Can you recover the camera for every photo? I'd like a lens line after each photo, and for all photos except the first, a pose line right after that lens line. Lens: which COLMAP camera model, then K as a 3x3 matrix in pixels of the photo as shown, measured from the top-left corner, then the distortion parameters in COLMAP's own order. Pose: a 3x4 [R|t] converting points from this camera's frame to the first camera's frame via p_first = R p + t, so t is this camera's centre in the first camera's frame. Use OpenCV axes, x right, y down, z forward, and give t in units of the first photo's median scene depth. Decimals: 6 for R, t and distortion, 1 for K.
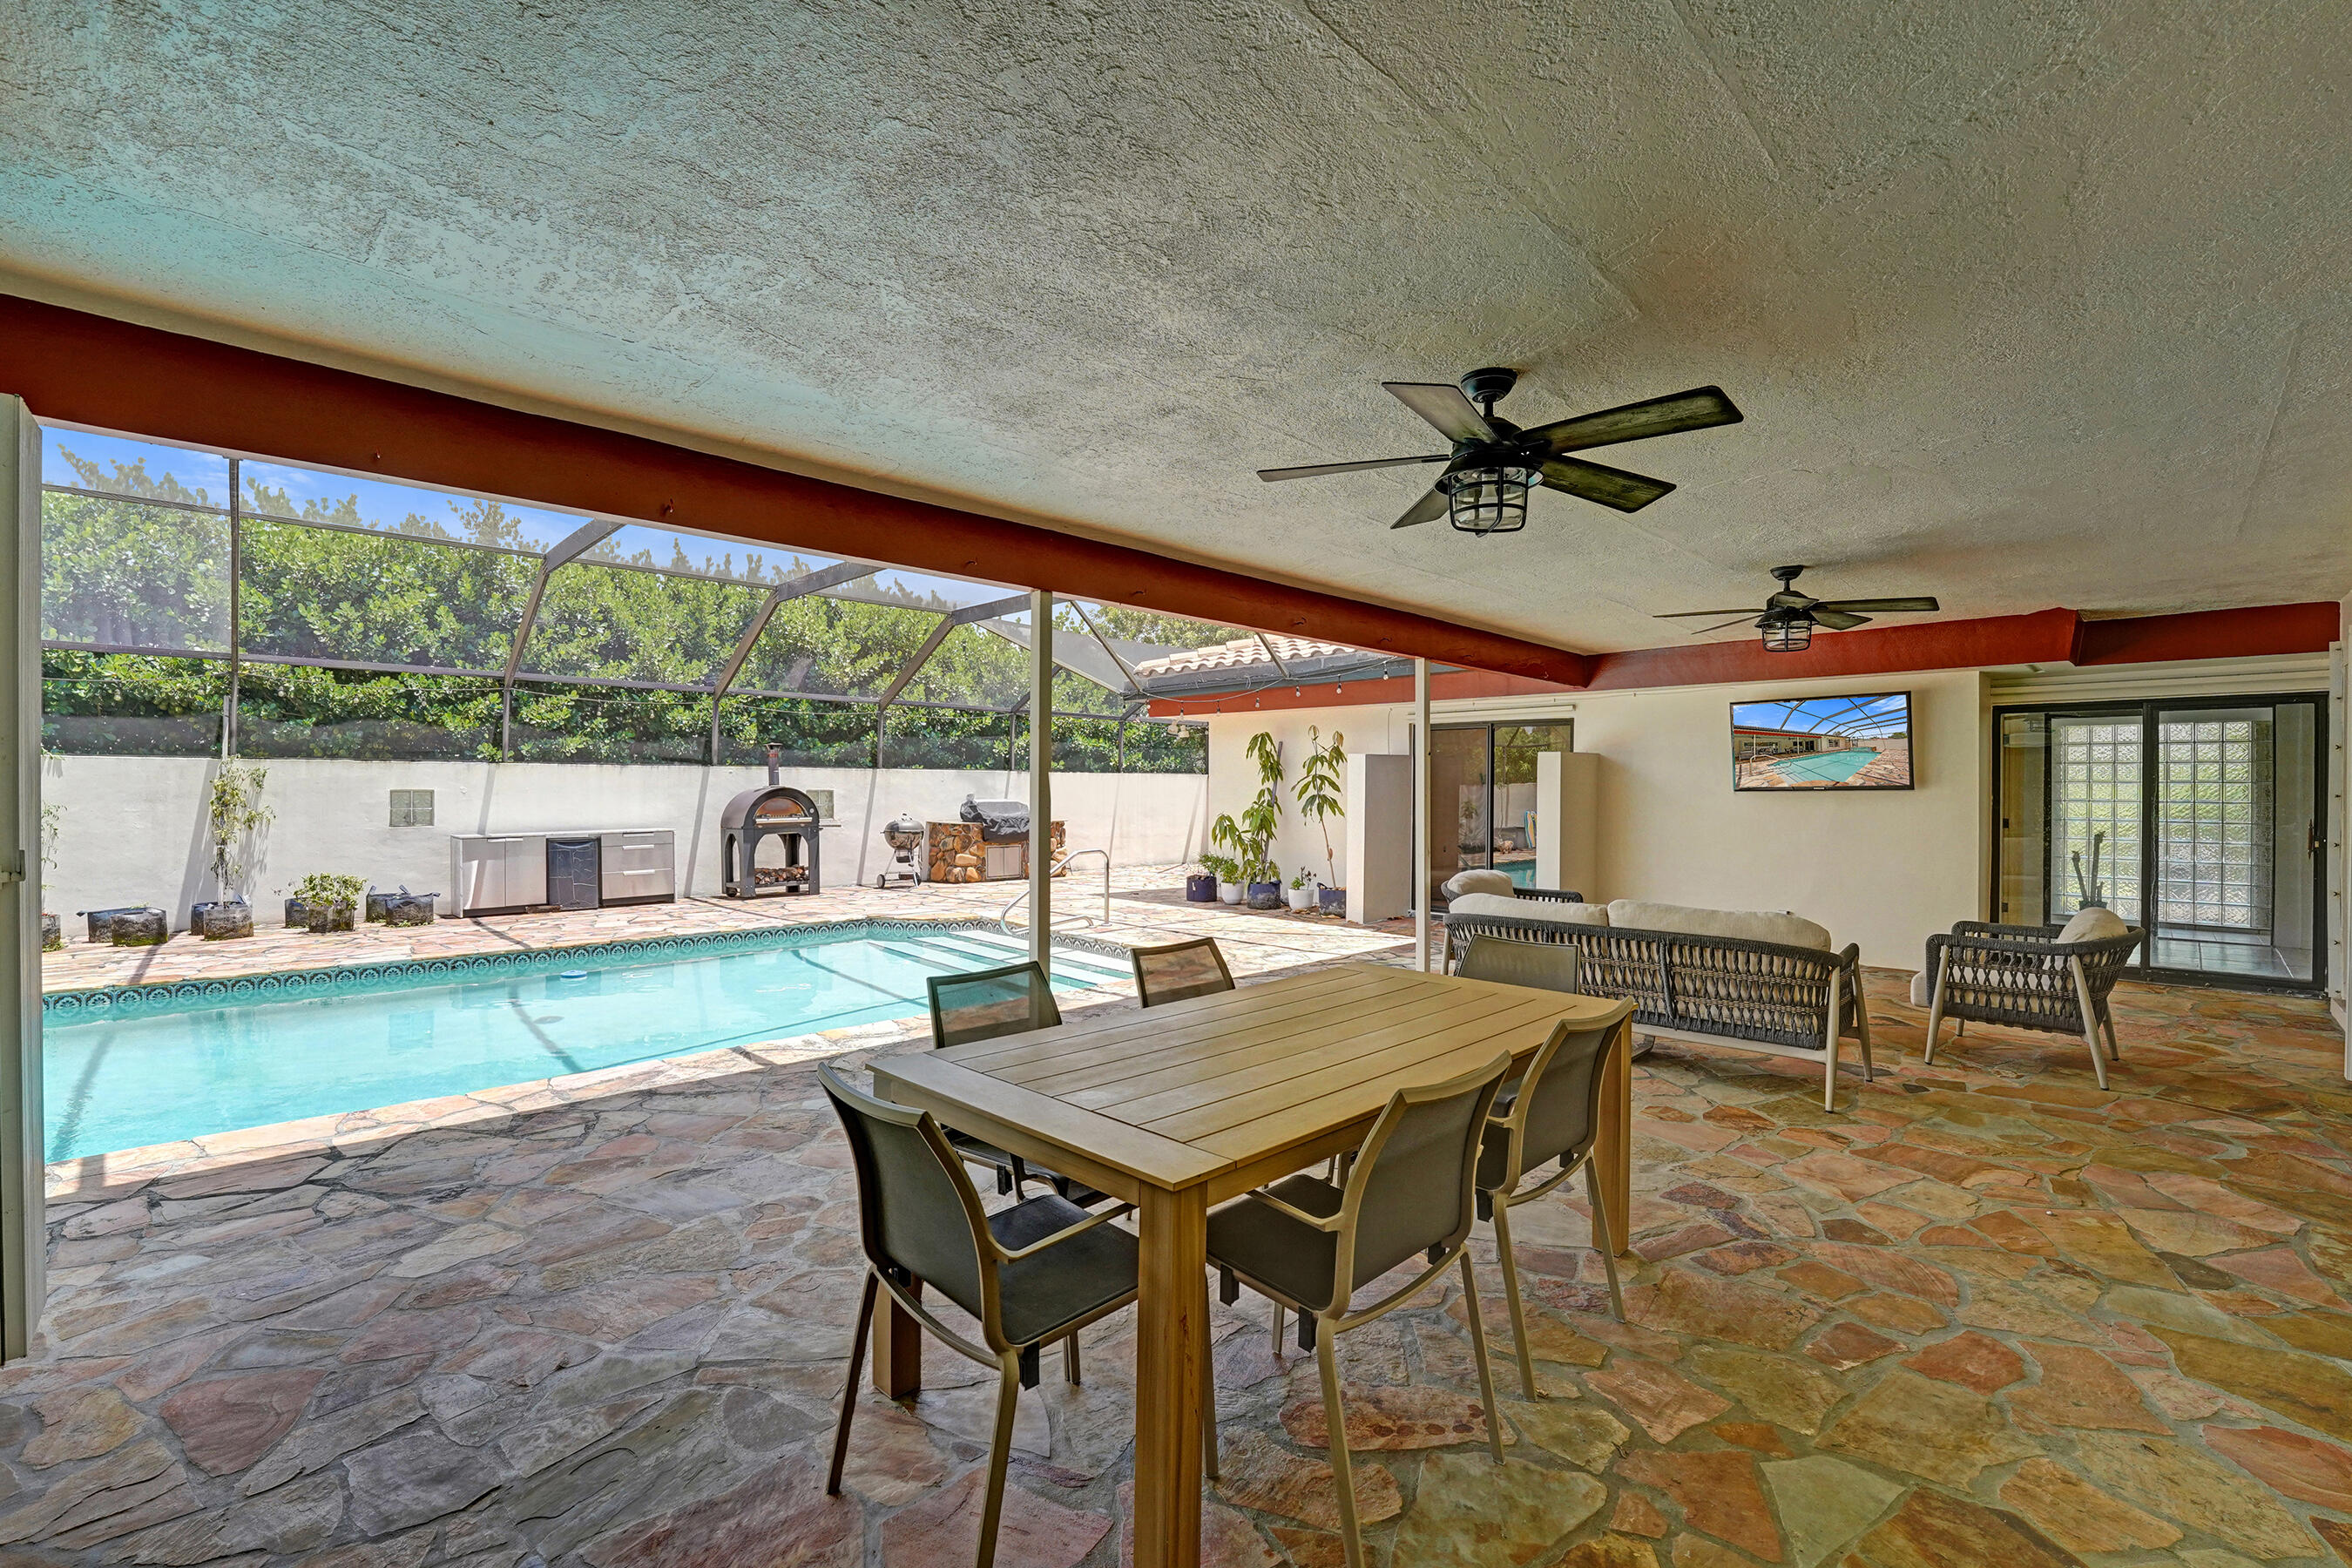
lens RADIAL K [[991.2, 0, 1171.3], [0, 991.2, 783.1], [0, 0, 1]] dist [-0.031778, 0.005247]
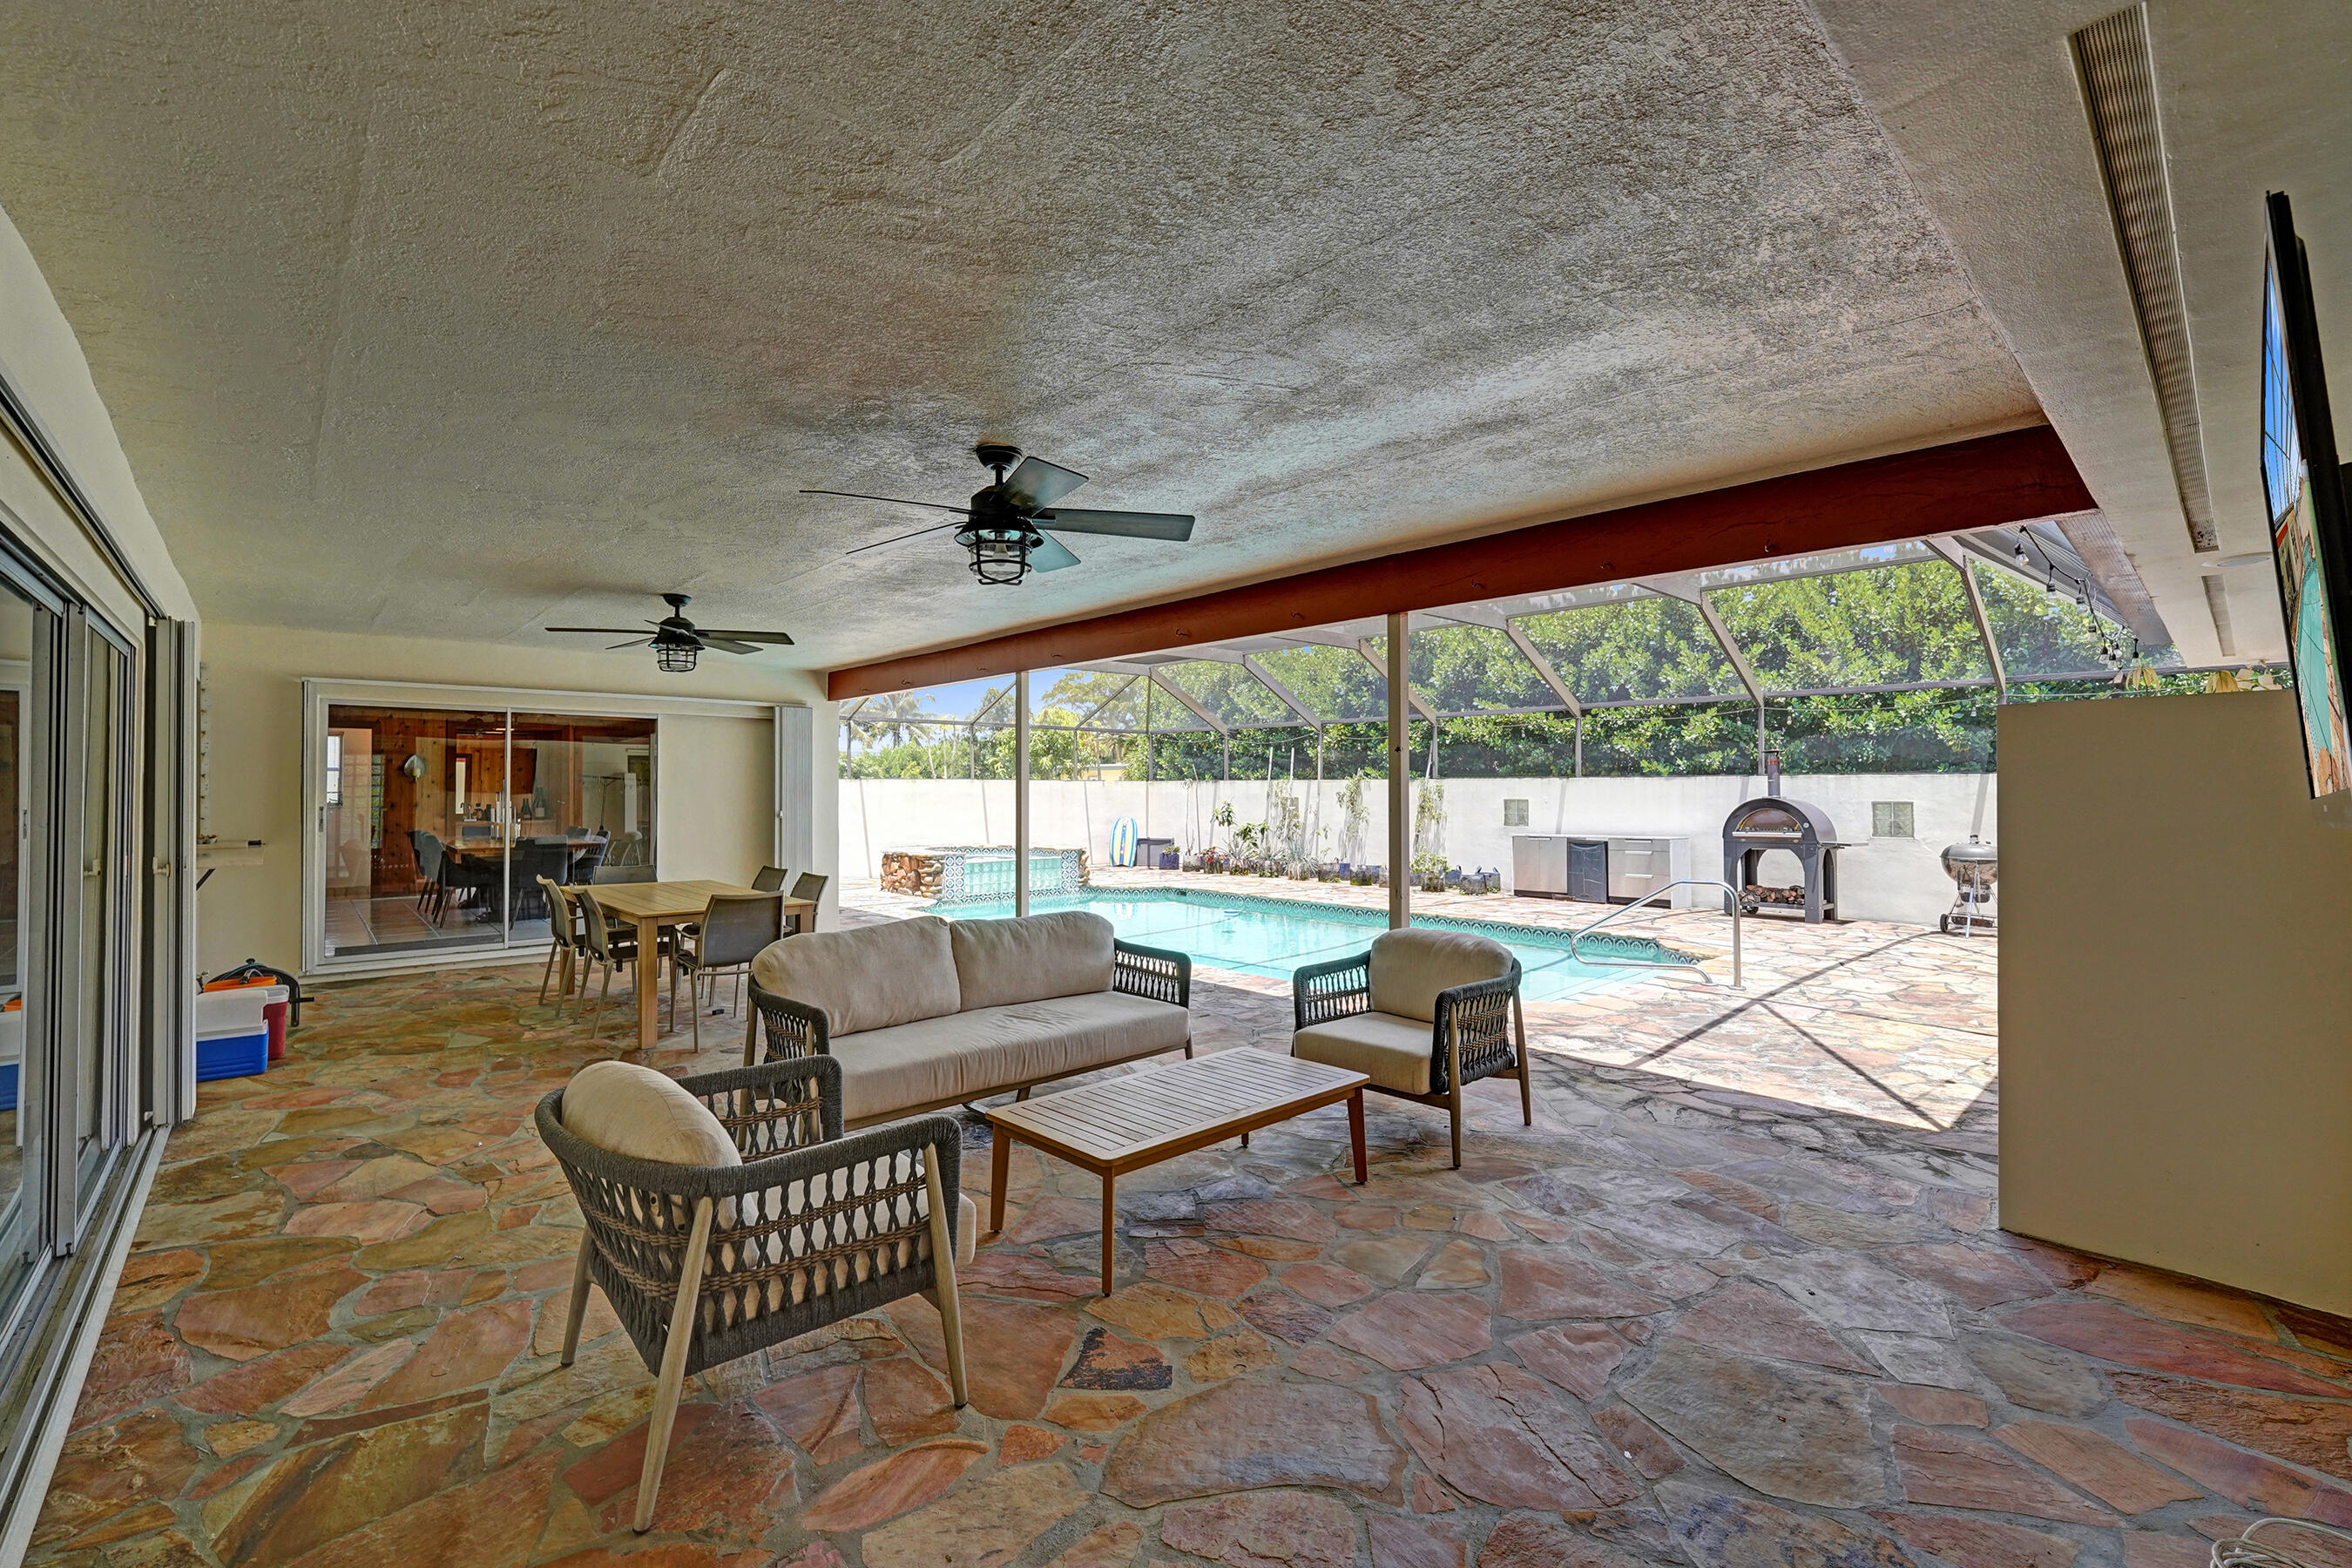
lens RADIAL K [[1002.3, 0, 1183.8], [0, 1002.3, 779.1], [0, 0, 1]] dist [-0.010667, 0.005911]
pose [[-0.030824, -0.016620, -0.999387, 0.542422], [0.003307, 0.999855, -0.016729, 0.000260], [0.999519, -0.003821, -0.030764, 0.485856]]
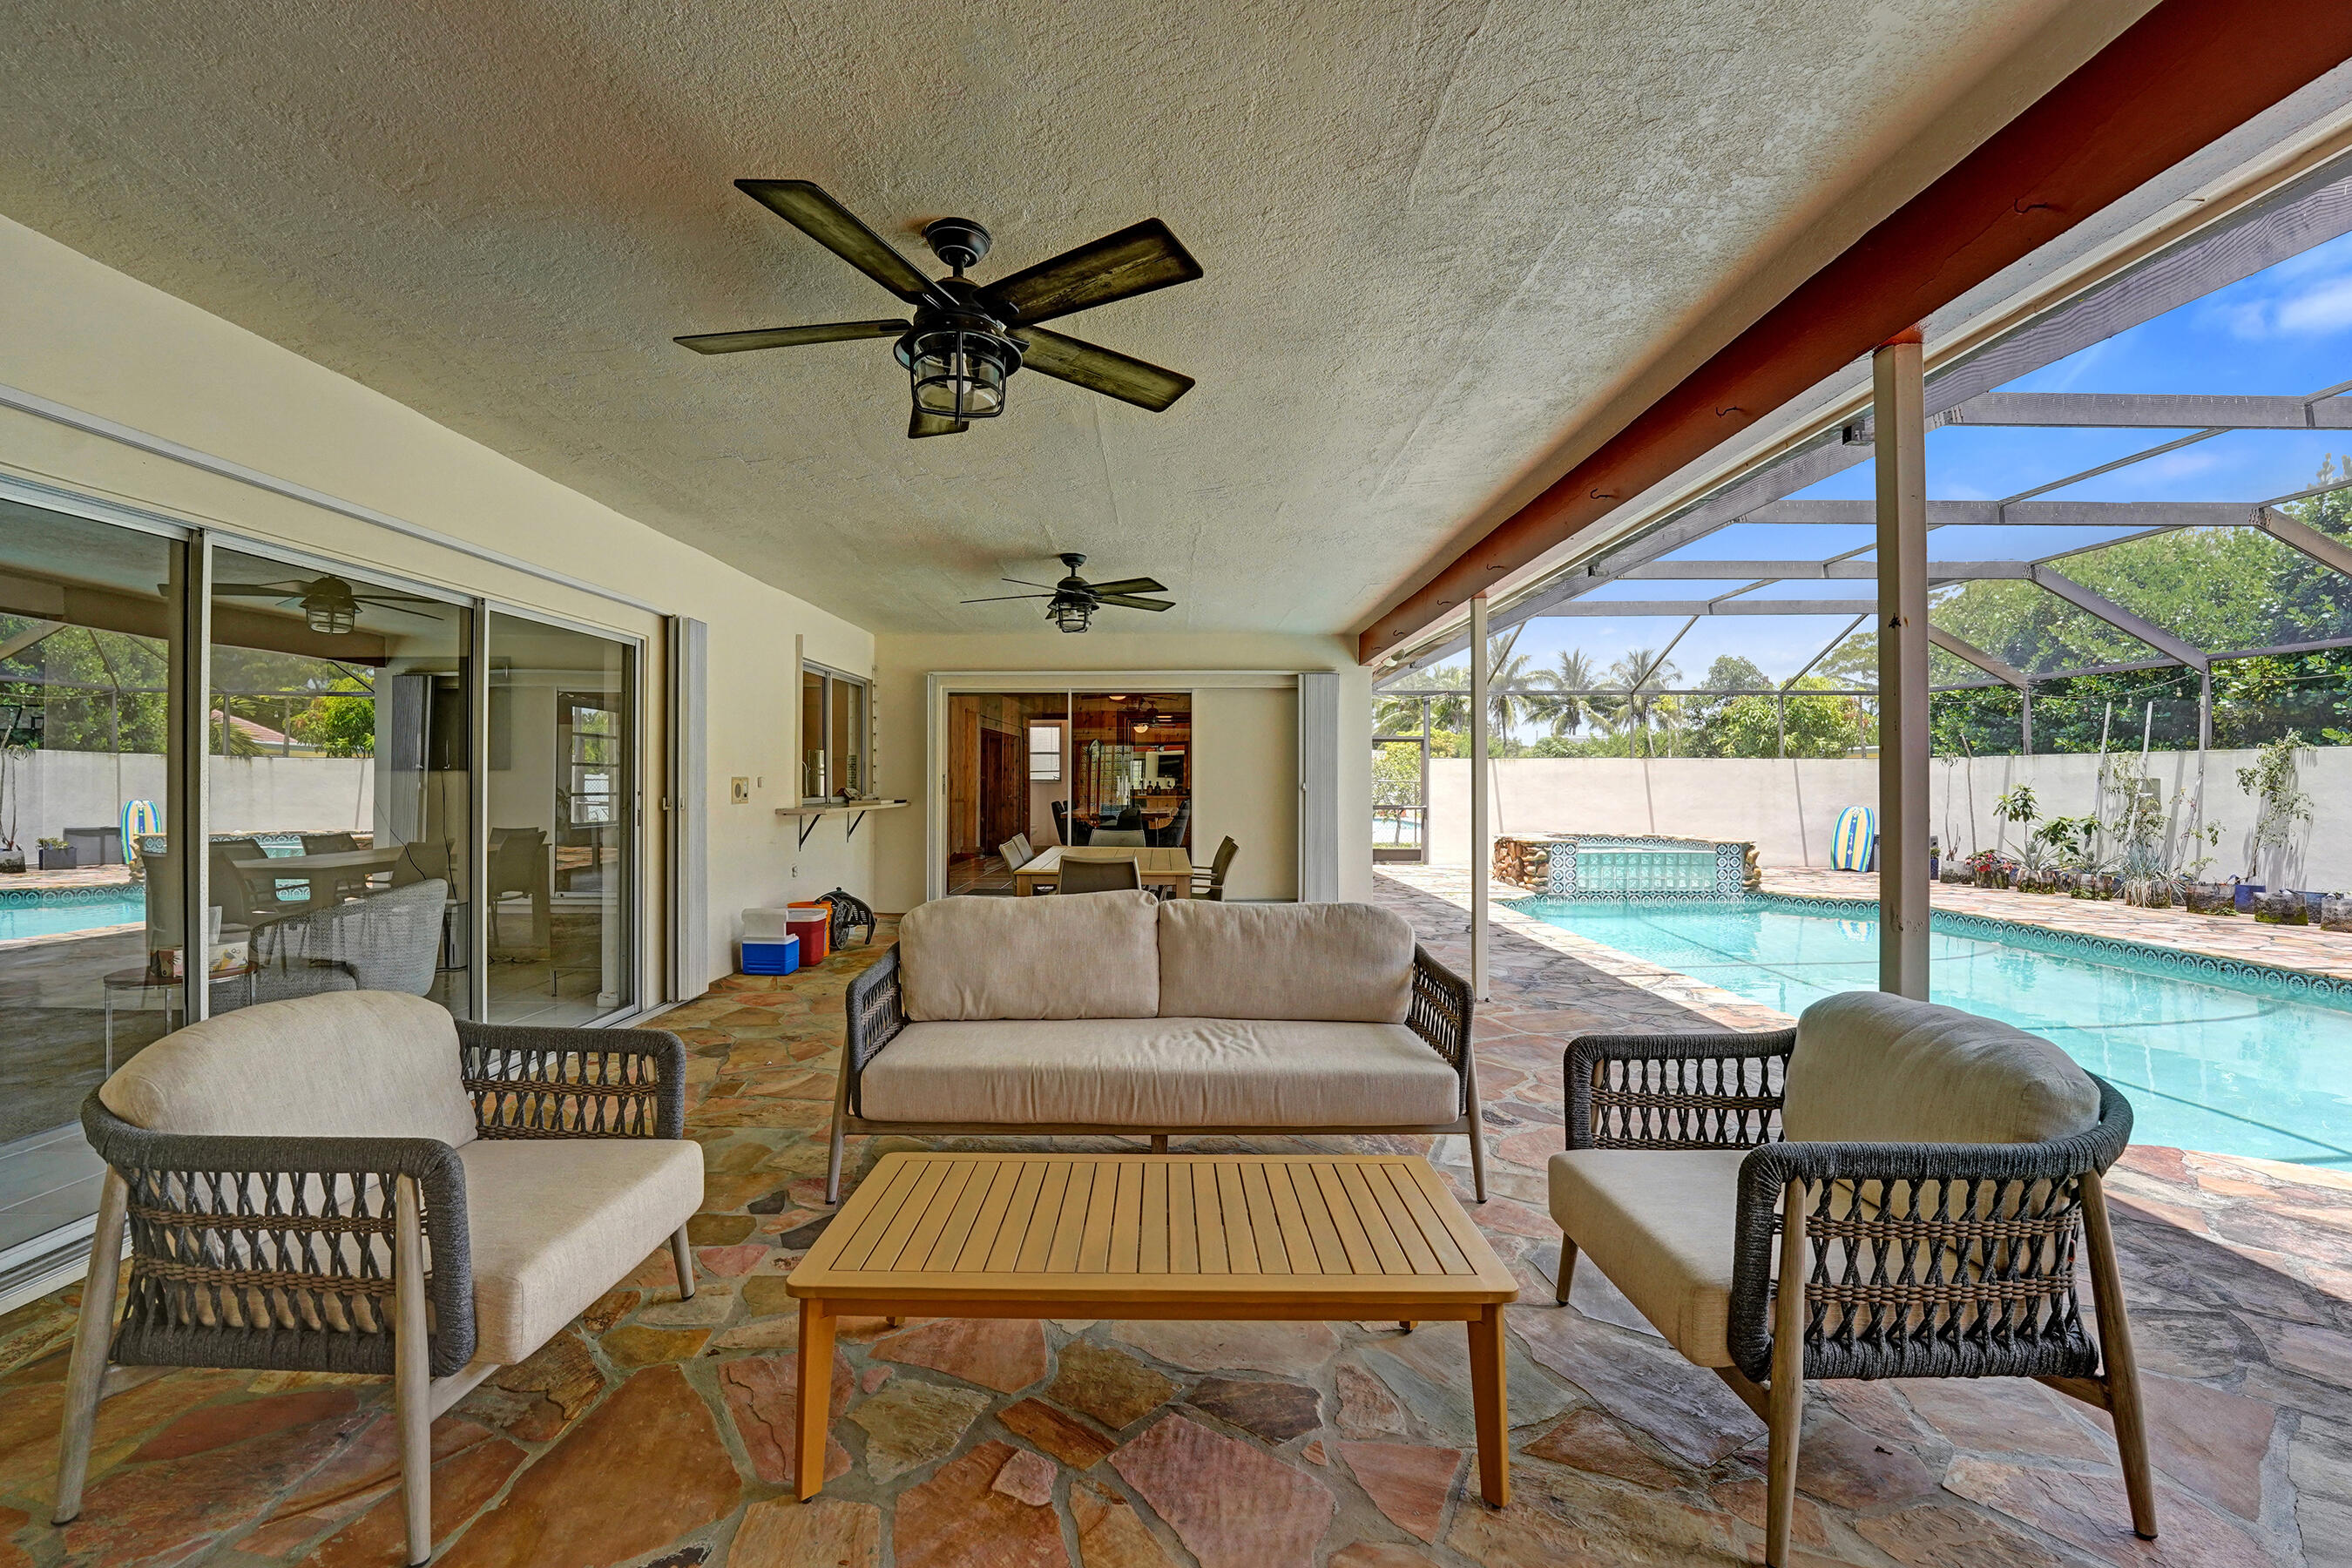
lens RADIAL K [[997.2, 0, 1162.1], [0, 997.2, 772.1], [0, 0, 1]] dist [-0.029518, 0.004114]
pose [[-0.710483, -0.013407, -0.703587, 0.376930], [-0.002631, 0.999862, -0.016395, 0.014231], [0.703709, -0.009797, -0.710420, 0.592847]]
